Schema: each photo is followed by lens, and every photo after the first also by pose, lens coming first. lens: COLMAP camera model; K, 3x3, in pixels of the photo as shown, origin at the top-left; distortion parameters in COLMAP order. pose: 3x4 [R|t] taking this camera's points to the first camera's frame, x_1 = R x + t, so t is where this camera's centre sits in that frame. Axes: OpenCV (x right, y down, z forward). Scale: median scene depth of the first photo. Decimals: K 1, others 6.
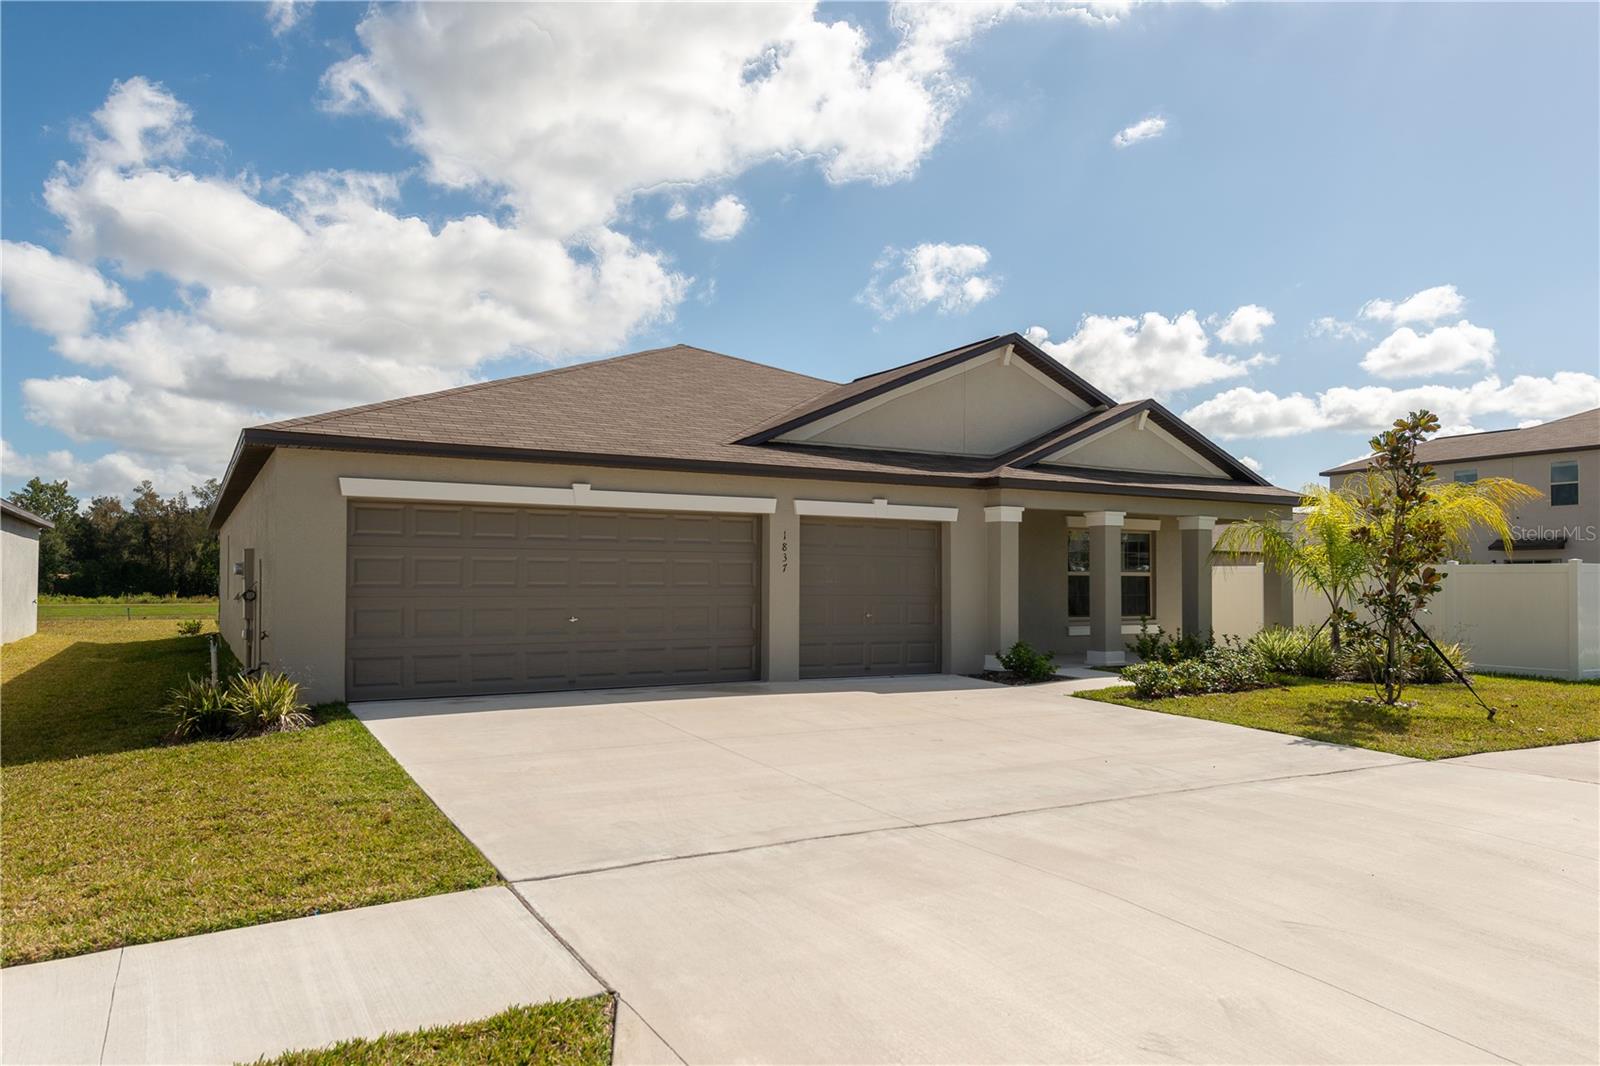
lens RADIAL K [[1120.4, 0, 803.6], [0, 1120.4, 576.0], [0, 0, 1]] dist [-0.041963, -0.002420]
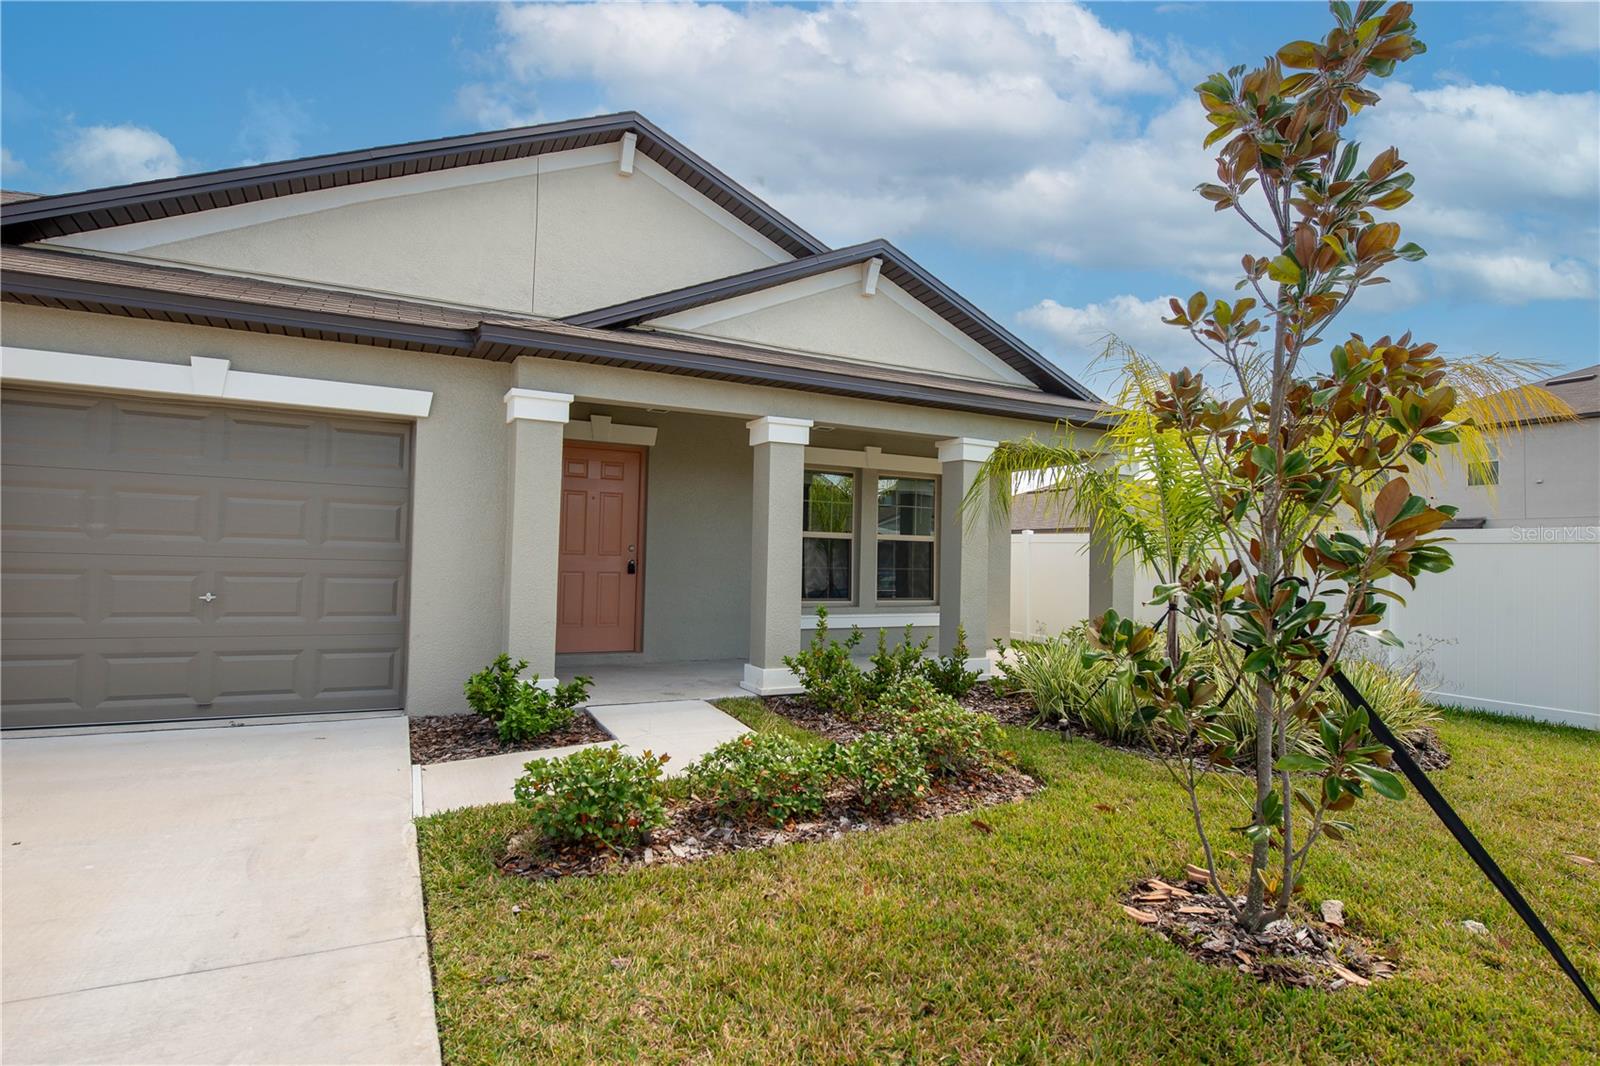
lens RADIAL K [[829.4, 0, 833.5], [0, 829.4, 537.8], [0, 0, 1]] dist [0.001138, 0.000400]
pose [[0.999002, 0.021879, -0.038931, 0.350585], [-0.022527, 0.999613, -0.016293, 0.010313], [0.038560, 0.017153, 0.999109, 0.637313]]
